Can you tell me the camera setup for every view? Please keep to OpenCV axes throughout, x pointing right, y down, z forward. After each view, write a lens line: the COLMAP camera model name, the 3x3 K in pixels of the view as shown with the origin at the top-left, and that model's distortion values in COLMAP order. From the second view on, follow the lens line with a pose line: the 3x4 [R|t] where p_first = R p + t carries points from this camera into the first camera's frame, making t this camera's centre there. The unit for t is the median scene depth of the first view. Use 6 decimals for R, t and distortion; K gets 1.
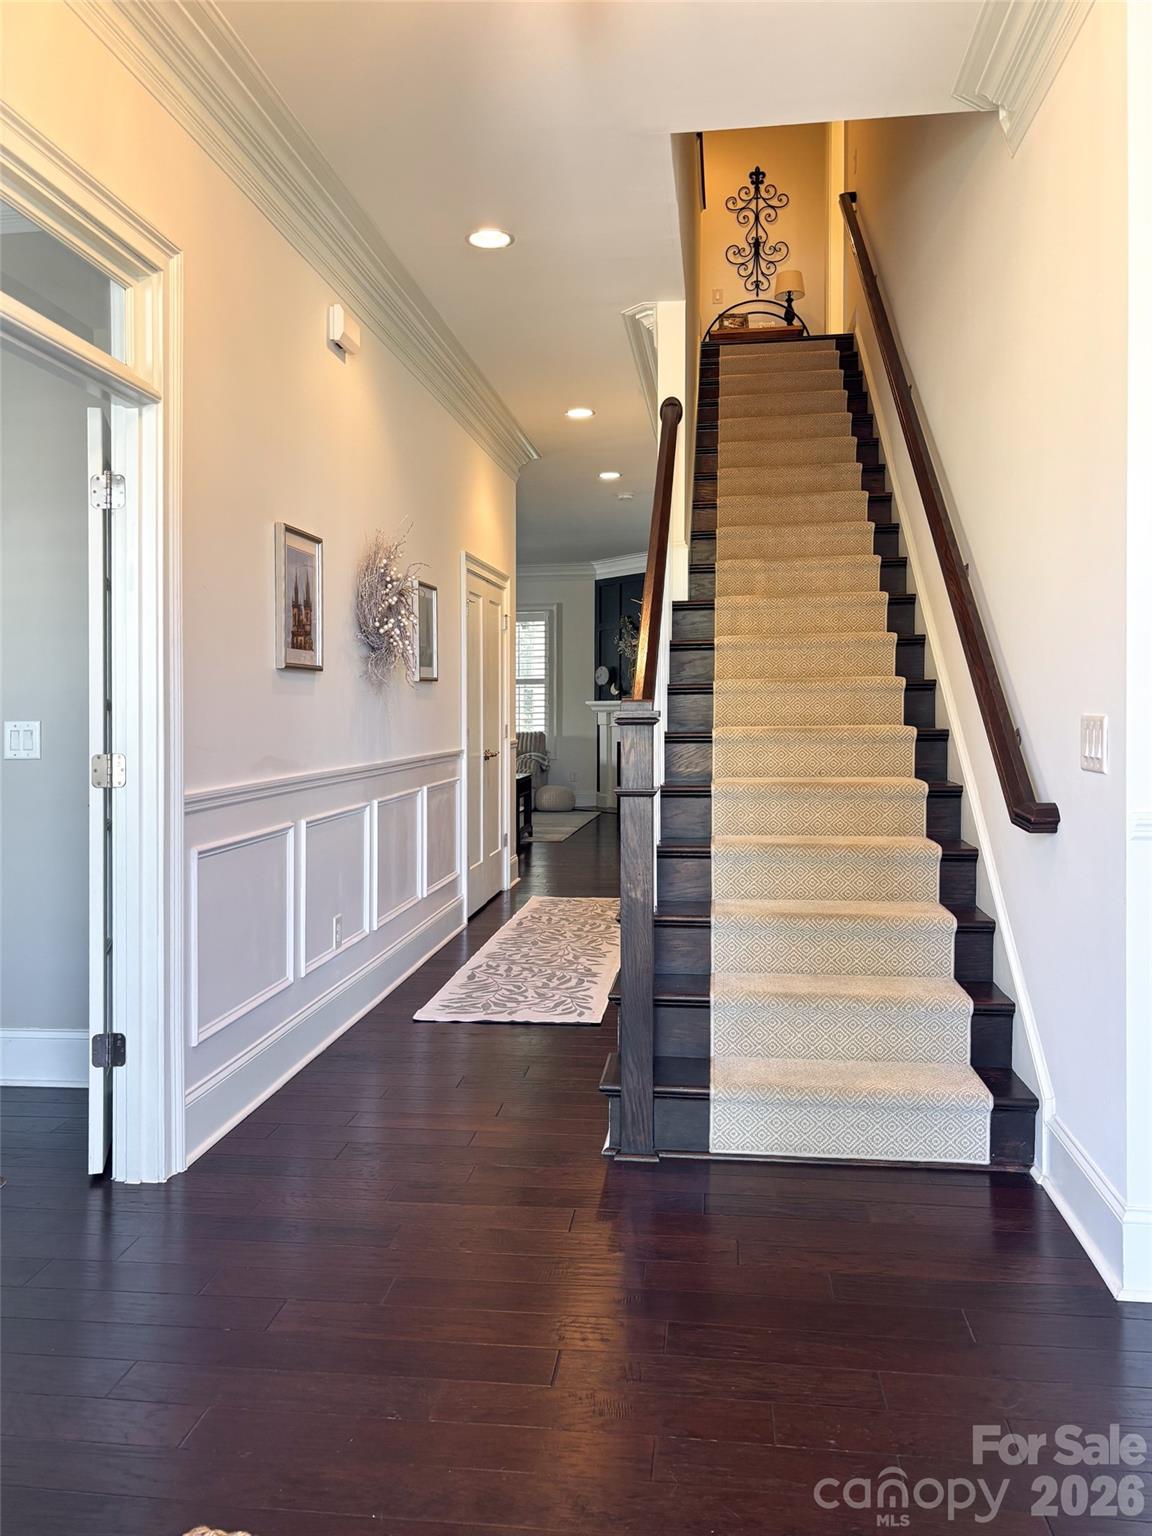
lens RADIAL K [[1204.0, 0, 576.0], [0, 1204.0, 768.0], [0, 0, 1]] dist [0.091088, -0.159795]
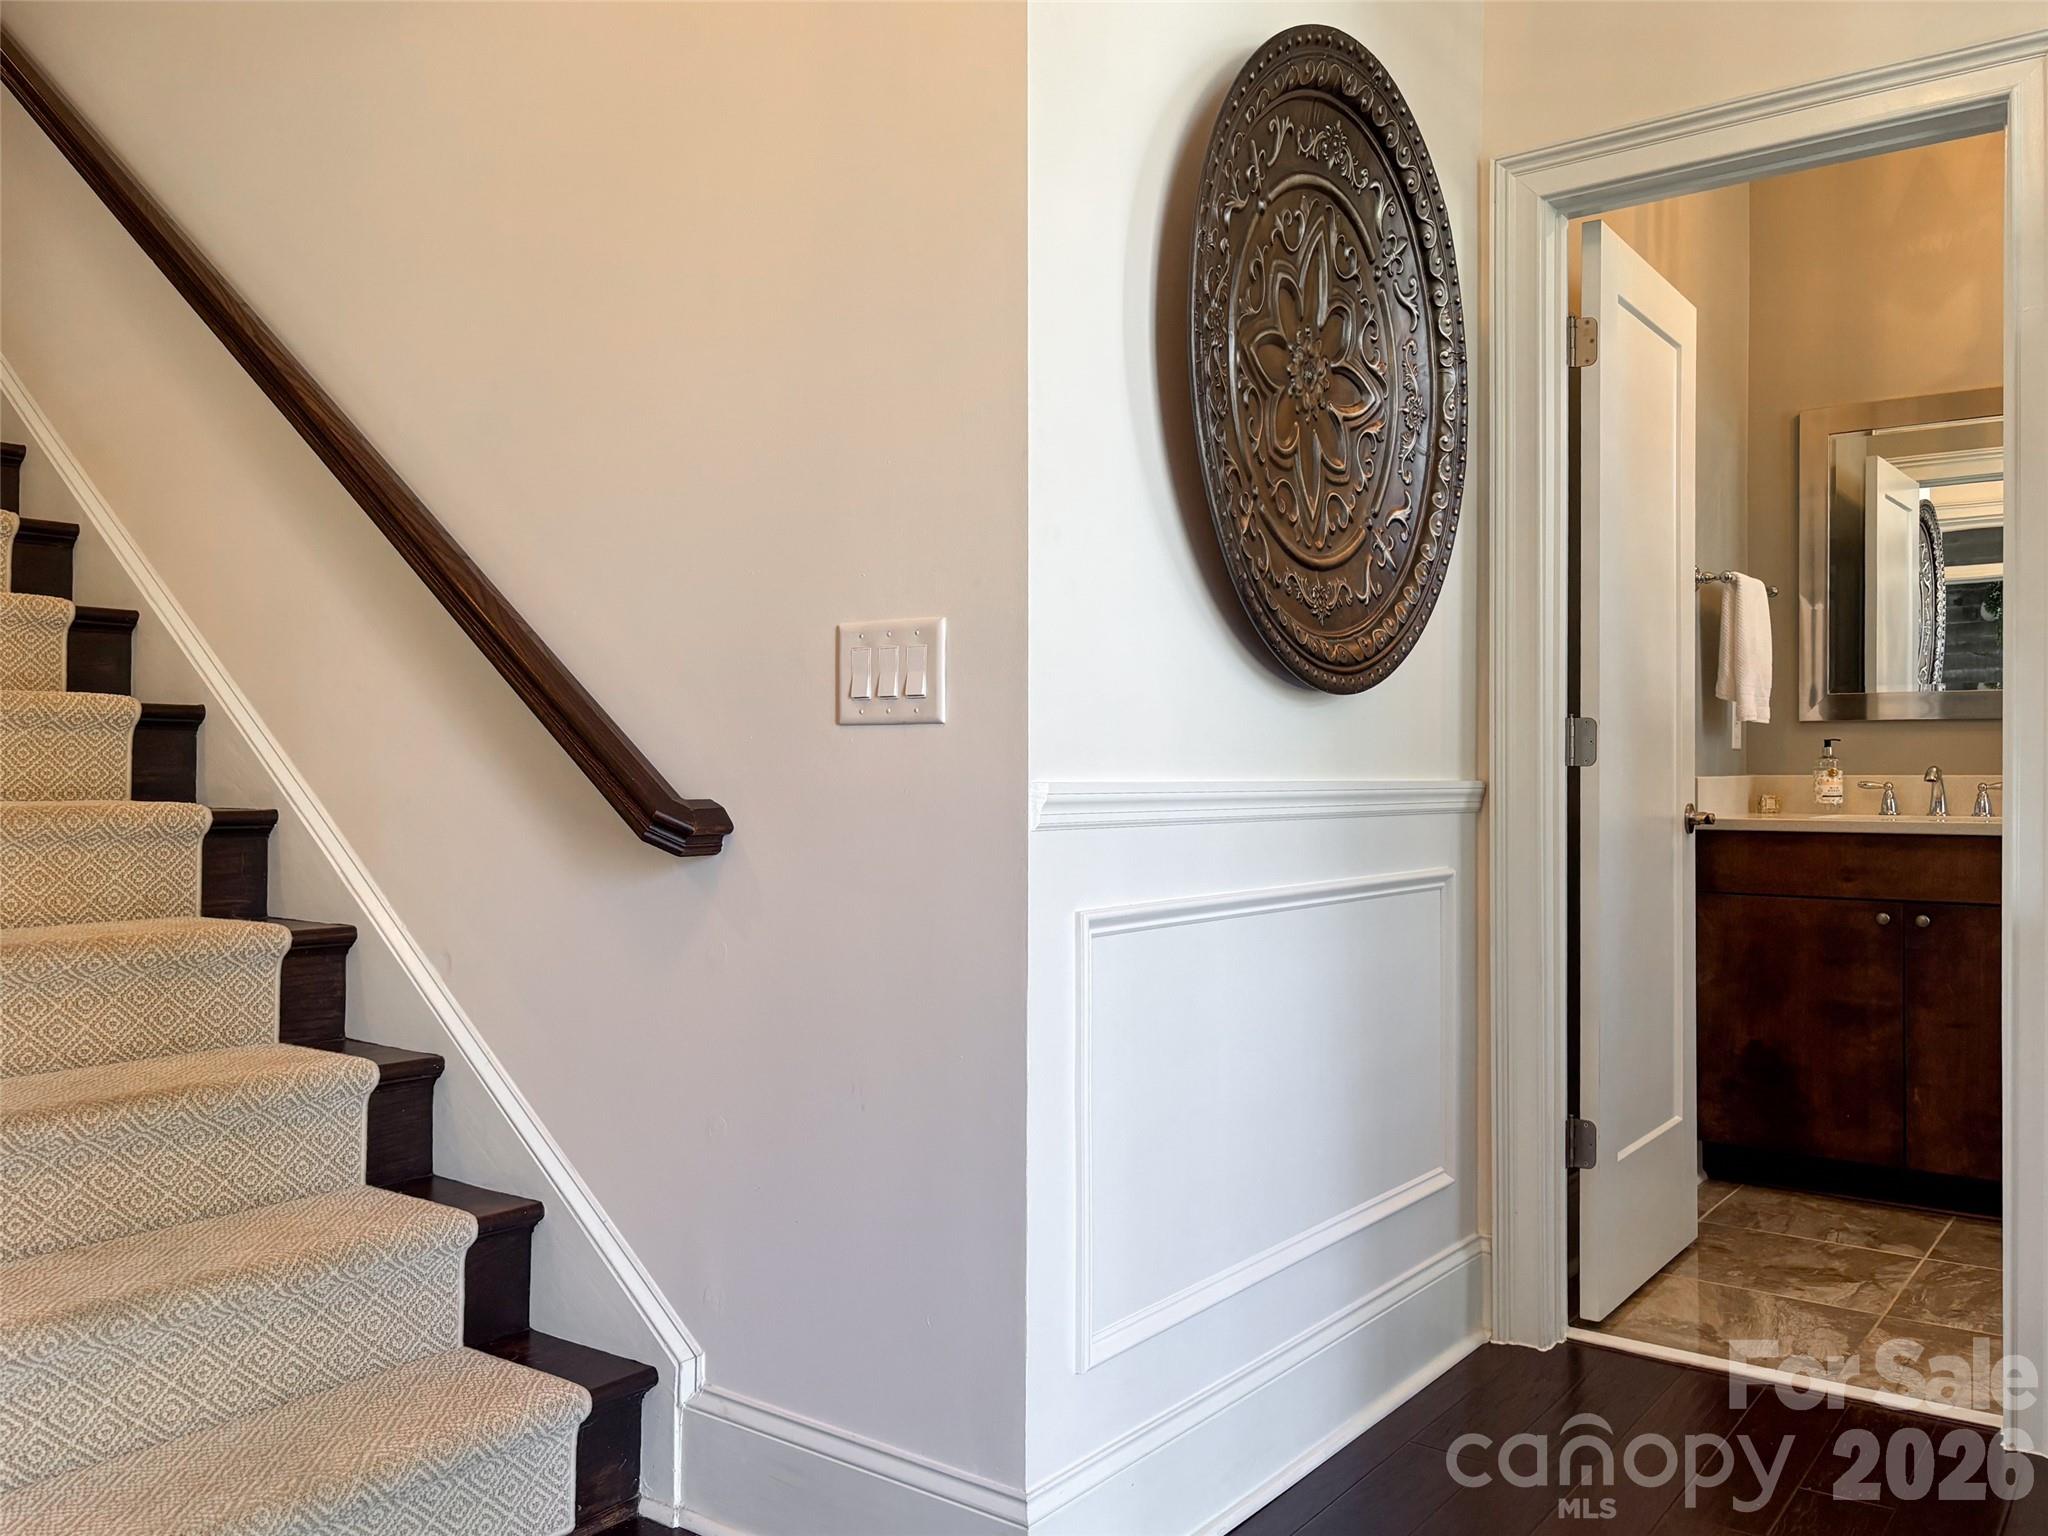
lens RADIAL K [[1605.4, 0, 1023.0], [0, 1605.4, 806.4], [0, 0, 1]] dist [0.091088, -0.159795]
pose [[0.496673, -0.009465, 0.867886, -0.128931], [0.040540, 0.999102, -0.012304, 0.038320], [-0.866990, 0.041295, 0.496611, 0.434861]]
